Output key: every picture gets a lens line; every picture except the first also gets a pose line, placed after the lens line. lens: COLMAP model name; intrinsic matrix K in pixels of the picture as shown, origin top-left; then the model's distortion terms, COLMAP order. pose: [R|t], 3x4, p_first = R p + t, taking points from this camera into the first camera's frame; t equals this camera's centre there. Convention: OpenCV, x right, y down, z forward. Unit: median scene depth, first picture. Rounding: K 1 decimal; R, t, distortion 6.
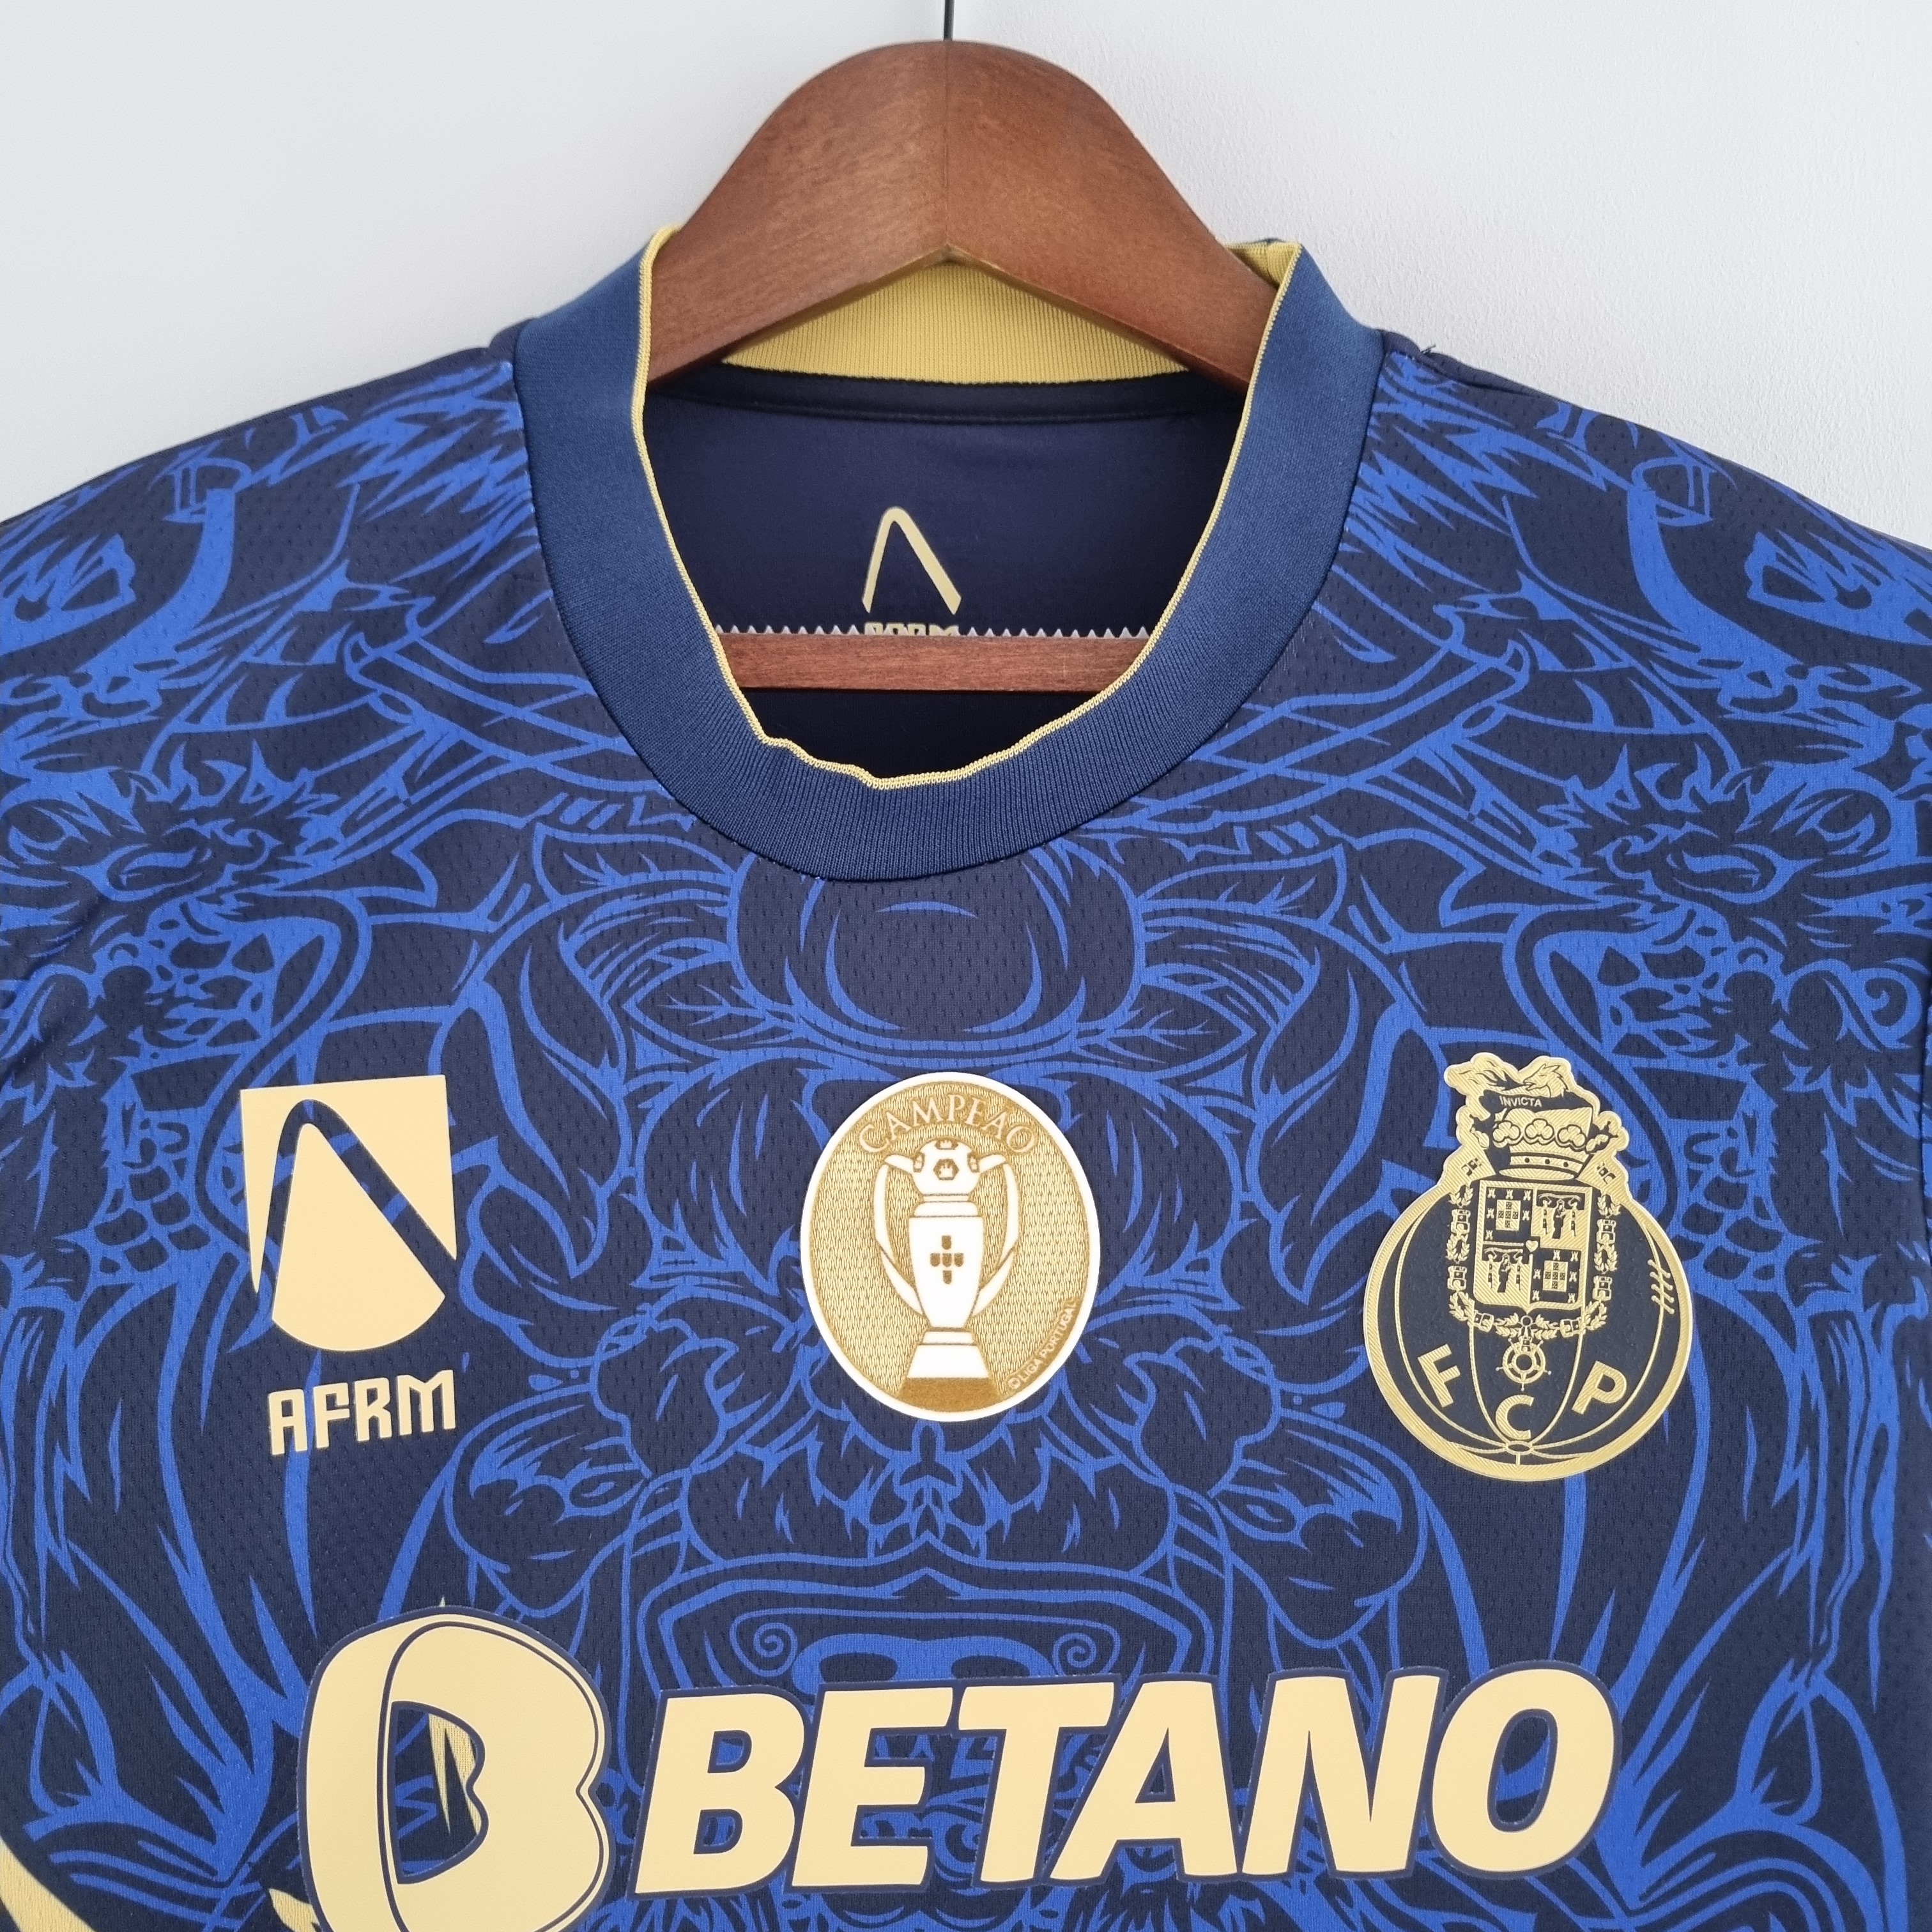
lens RADIAL K [[1927.6, 0, 960.5], [0, 1927.6, 968.2], [0, 0, 1]] dist [0.010710, 0.000000]
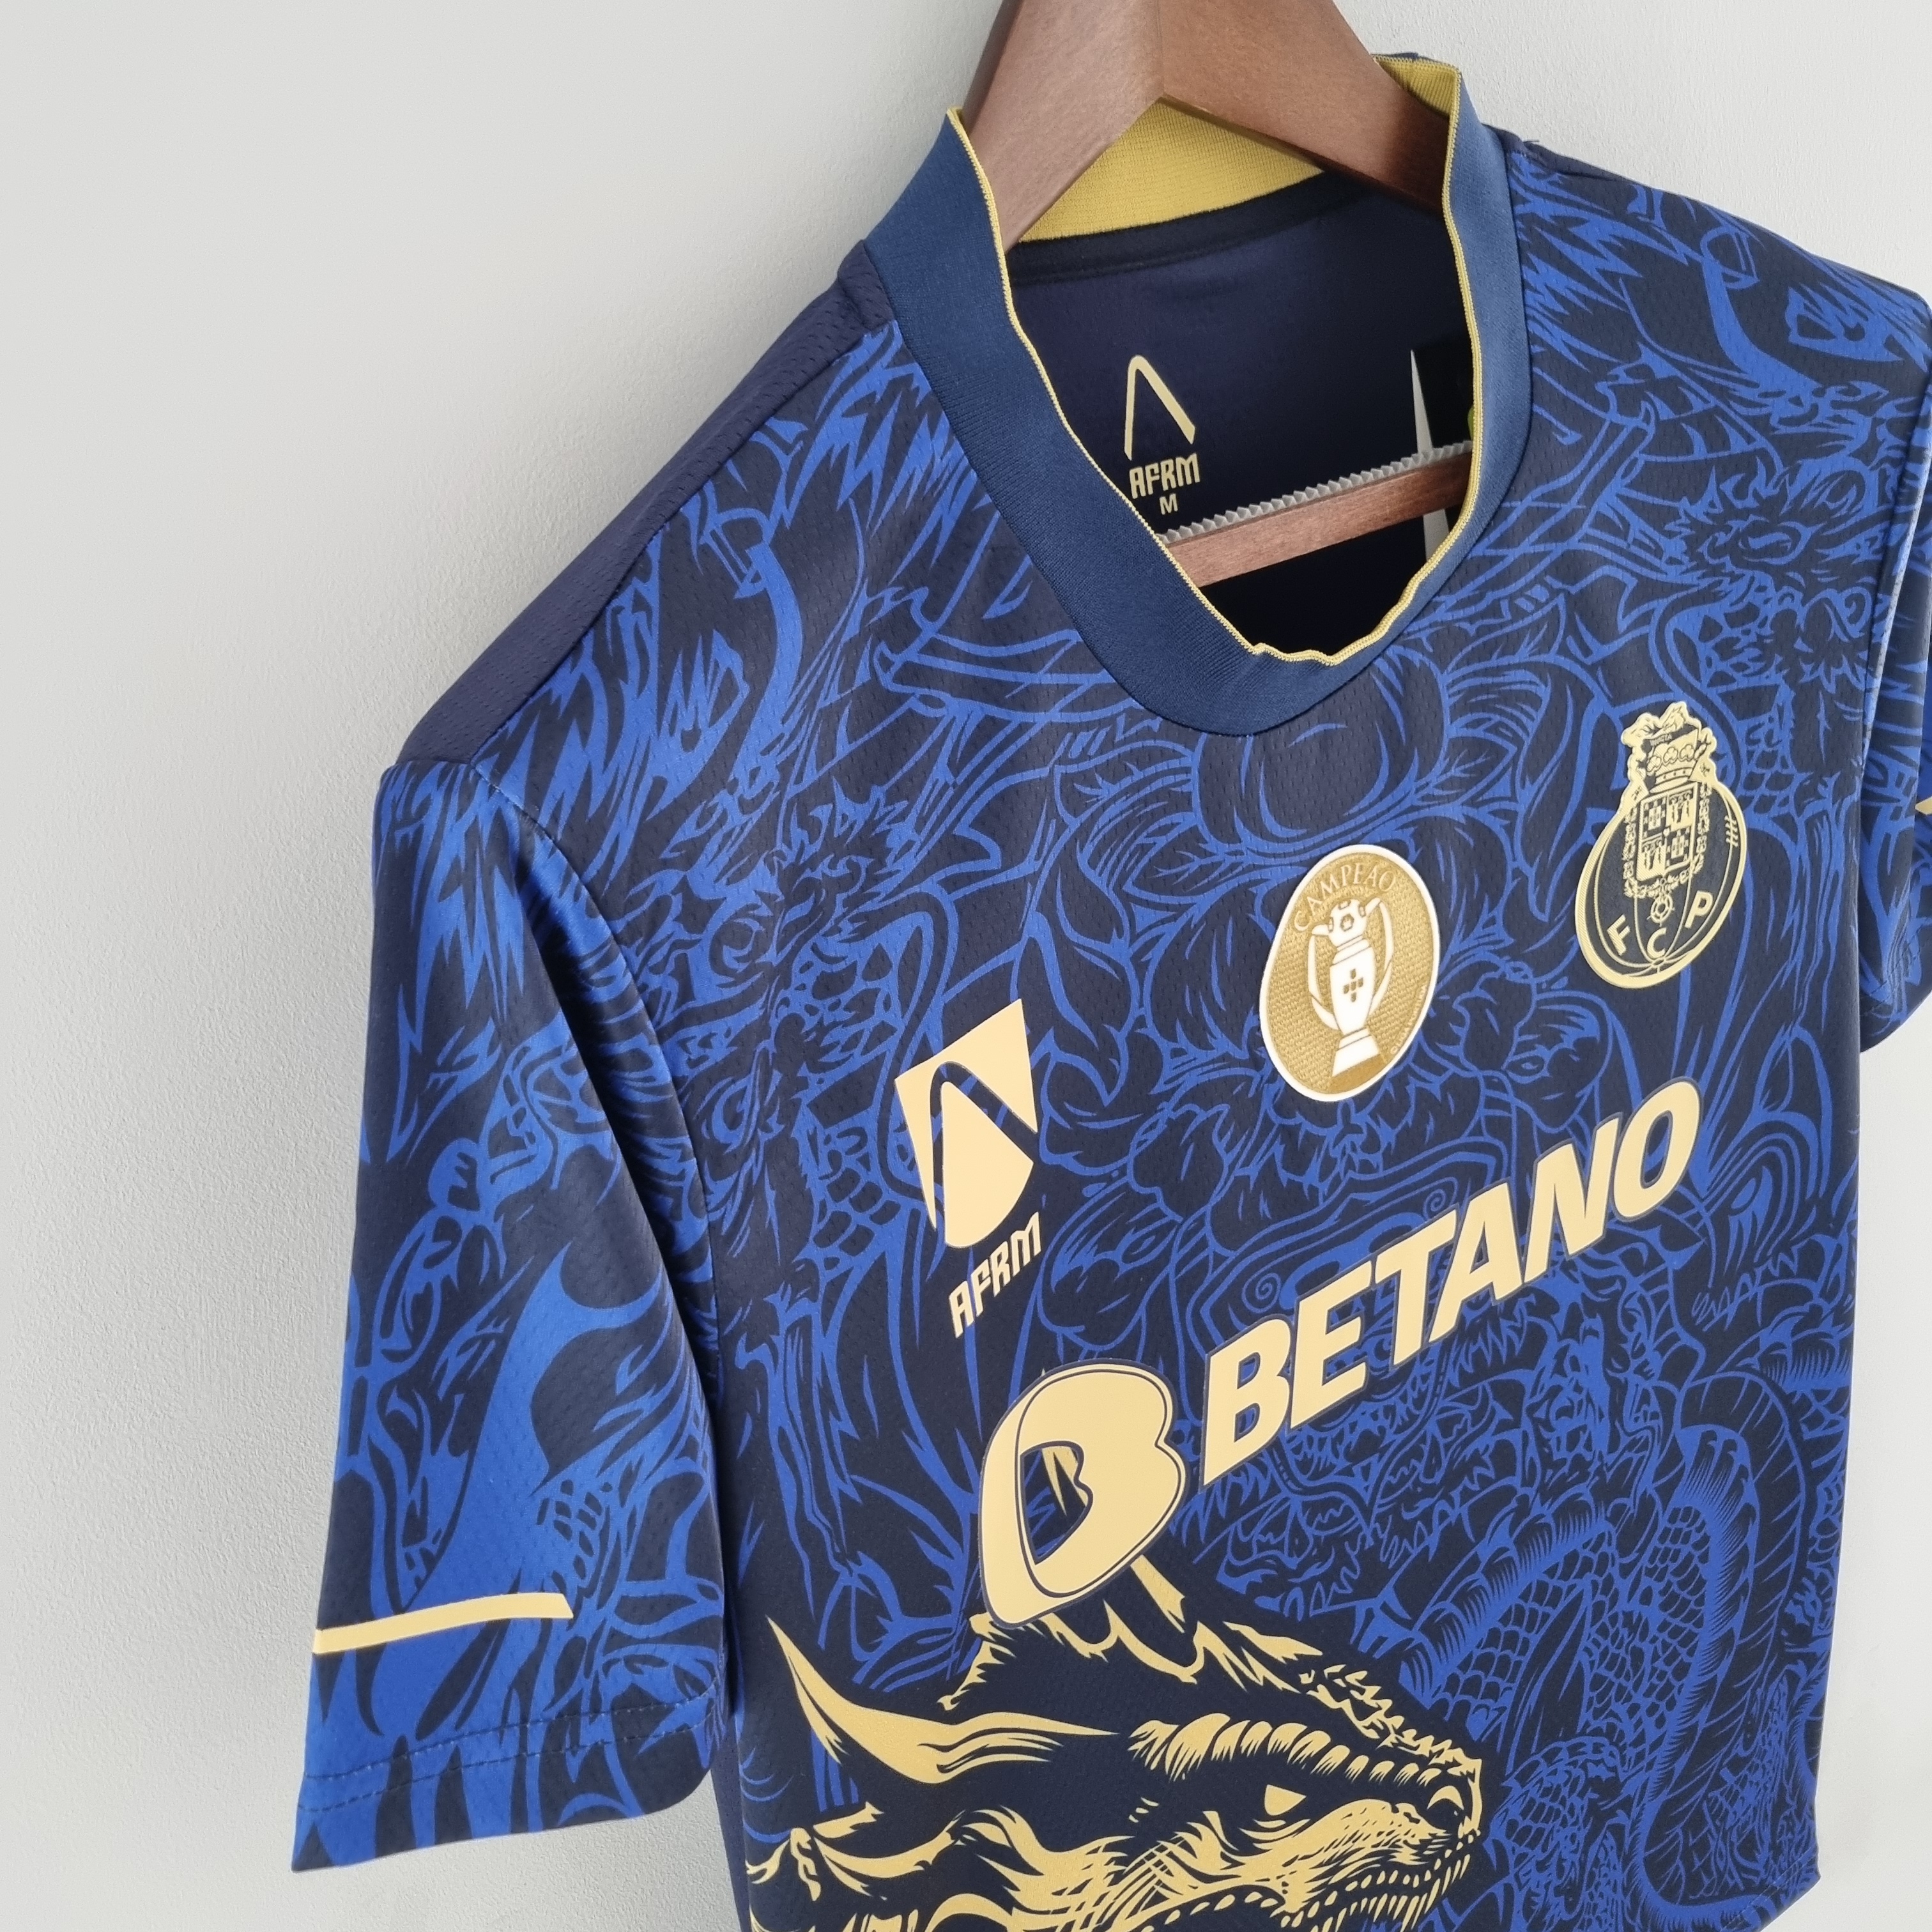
lens RADIAL K [[1927.6, 0, 955.2], [0, 1927.6, 969.2], [0, 0, 1]] dist [0.010710, 0.000000]
pose [[0.828848, -0.351827, 0.435004, -0.784966], [0.171058, 0.899653, 0.401701, -0.422419], [-0.532682, -0.258538, 0.805858, 0.104811]]
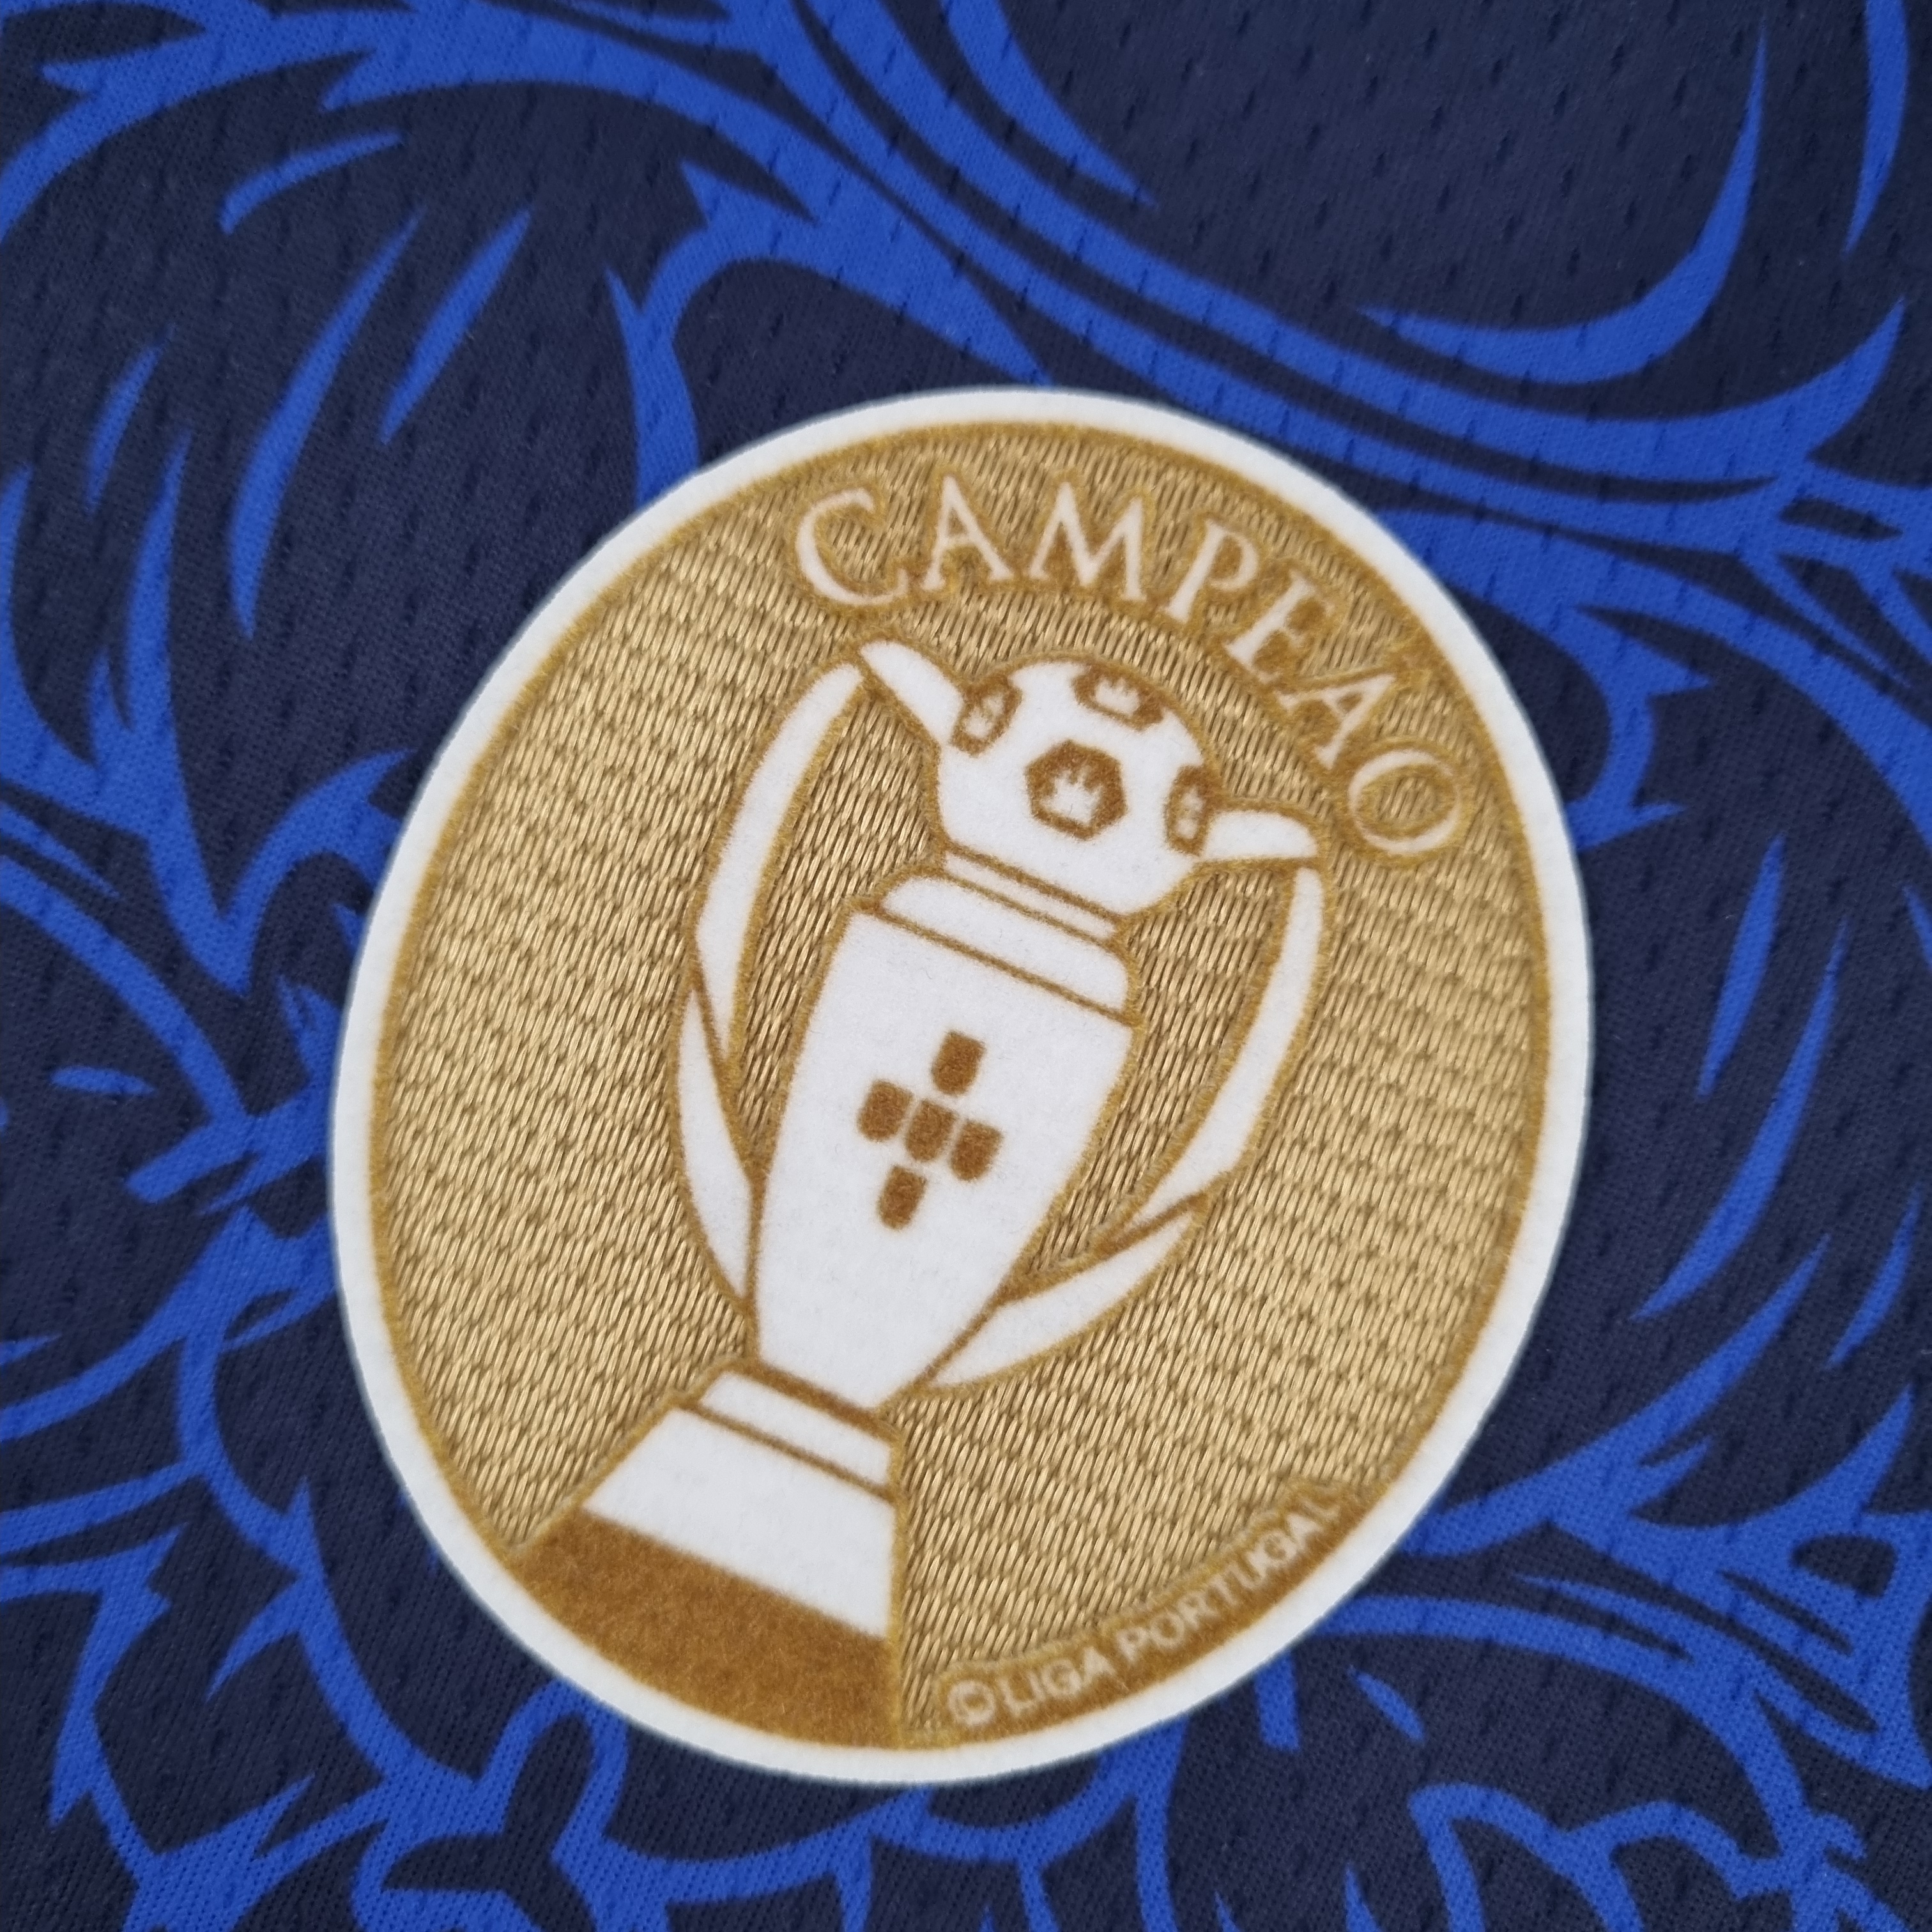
lens RADIAL K [[1927.6, 0, 971.1], [0, 1927.6, 959.9], [0, 0, 1]] dist [0.010710, 0.000000]
pose [[0.913339, 0.406215, 0.028299, -0.017752], [-0.406357, 0.913714, -0.000795, 0.129526], [-0.026180, -0.010774, 0.999599, 0.757396]]
